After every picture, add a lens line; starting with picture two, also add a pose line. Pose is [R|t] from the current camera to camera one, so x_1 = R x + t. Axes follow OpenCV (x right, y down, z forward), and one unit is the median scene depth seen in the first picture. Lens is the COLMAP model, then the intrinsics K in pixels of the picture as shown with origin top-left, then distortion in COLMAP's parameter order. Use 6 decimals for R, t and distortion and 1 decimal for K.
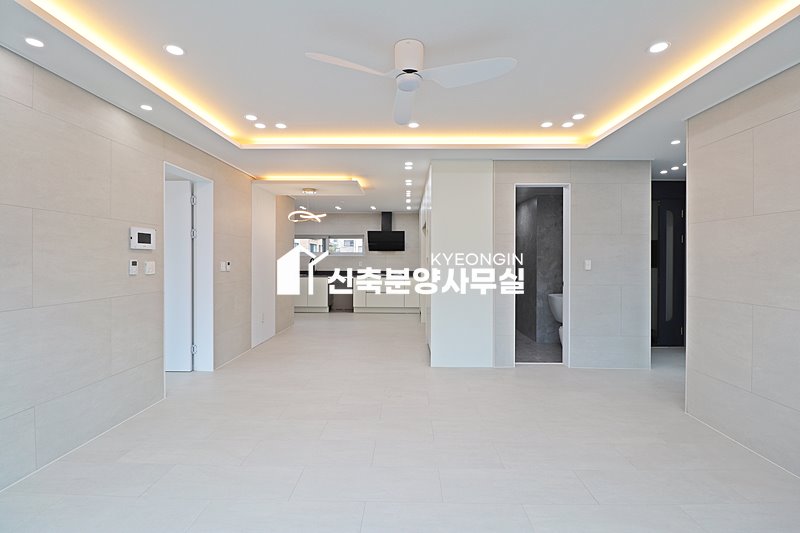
lens RADIAL K [[371.3, 0, 398.9], [0, 371.3, 260.2], [0, 0, 1]] dist [-0.013324, -0.007381]
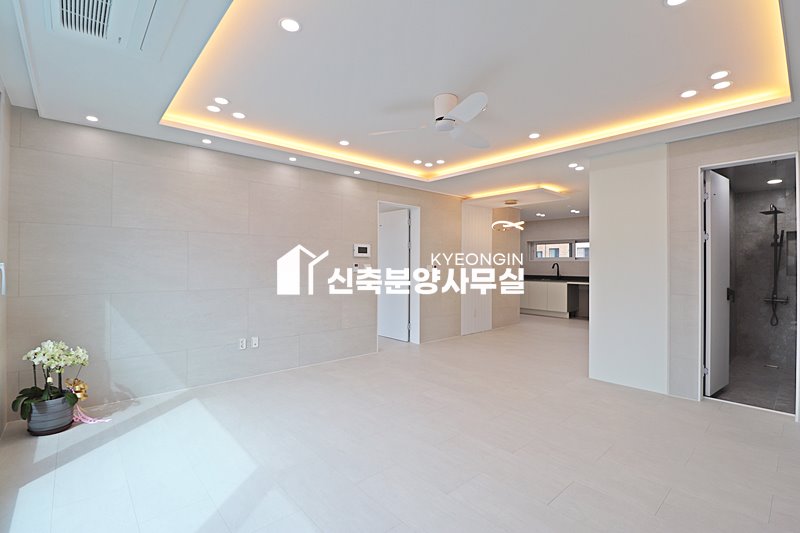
lens RADIAL K [[371.3, 0, 397.0], [0, 371.3, 260.3], [0, 0, 1]] dist [-0.013324, -0.007381]
pose [[0.669567, -0.007982, -0.742709, 0.376683], [-0.004822, 0.999874, -0.015093, 0.005650], [0.742736, 0.013687, 0.669445, 0.004270]]
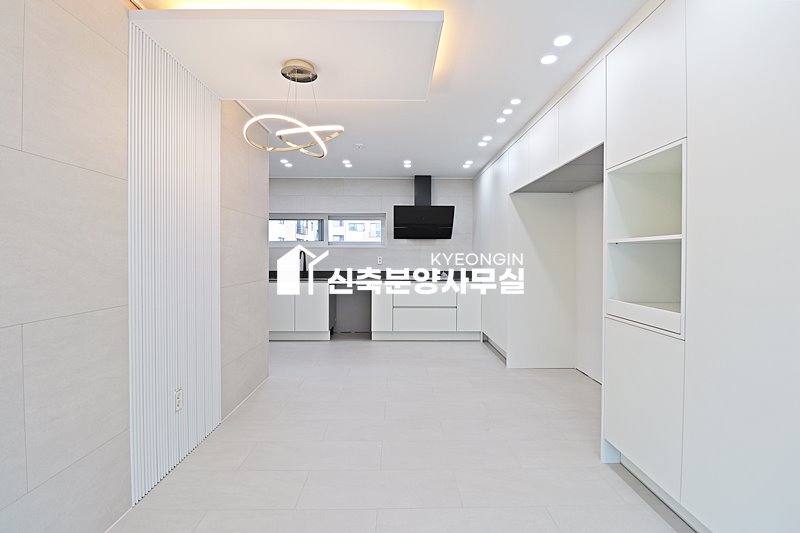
lens RADIAL K [[371.3, 0, 395.5], [0, 371.3, 267.0], [0, 0, 1]] dist [-0.013324, -0.007381]
pose [[0.999951, -0.001836, 0.009692, -0.140952], [0.001565, 0.999609, 0.027905, 0.008041], [-0.009739, -0.027888, 0.999564, 0.636319]]
